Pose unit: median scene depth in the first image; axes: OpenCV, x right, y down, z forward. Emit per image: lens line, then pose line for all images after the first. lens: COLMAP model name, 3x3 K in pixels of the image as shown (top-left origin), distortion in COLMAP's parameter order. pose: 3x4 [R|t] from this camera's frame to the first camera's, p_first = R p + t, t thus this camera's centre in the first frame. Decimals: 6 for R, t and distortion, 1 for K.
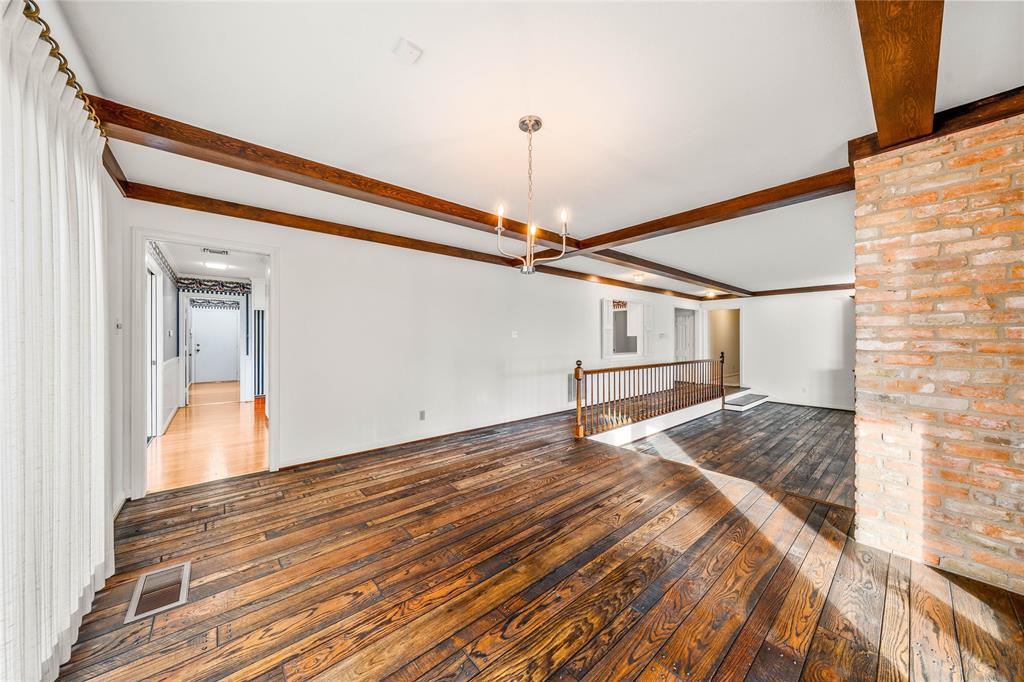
lens RADIAL K [[349.4, 0, 512.0], [0, 349.4, 341.0], [0, 0, 1]] dist [-0.000502, -0.000024]
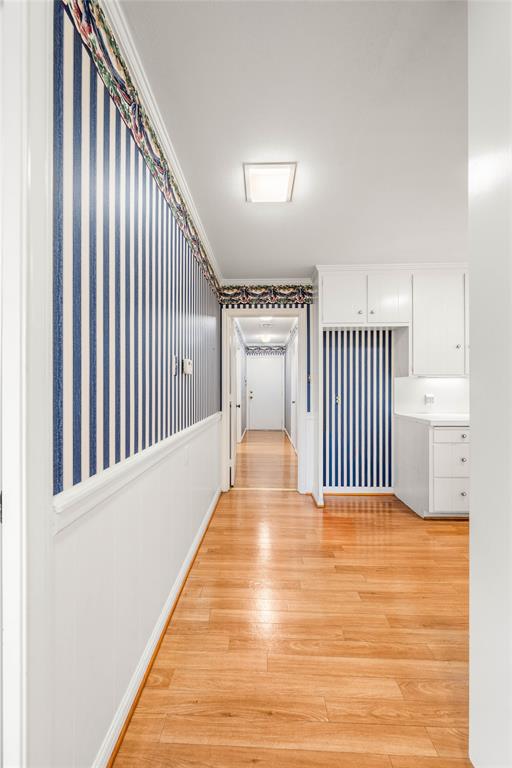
lens RADIAL K [[262.0, 0, 256.0], [0, 262.0, 384.0], [0, 0, 1]] dist [-0.000502, -0.000024]
pose [[0.733203, -0.011029, -0.679920, -0.562471], [0.000003, 0.999869, -0.016215, 0.003147], [0.680010, 0.011887, 0.733107, 0.666737]]
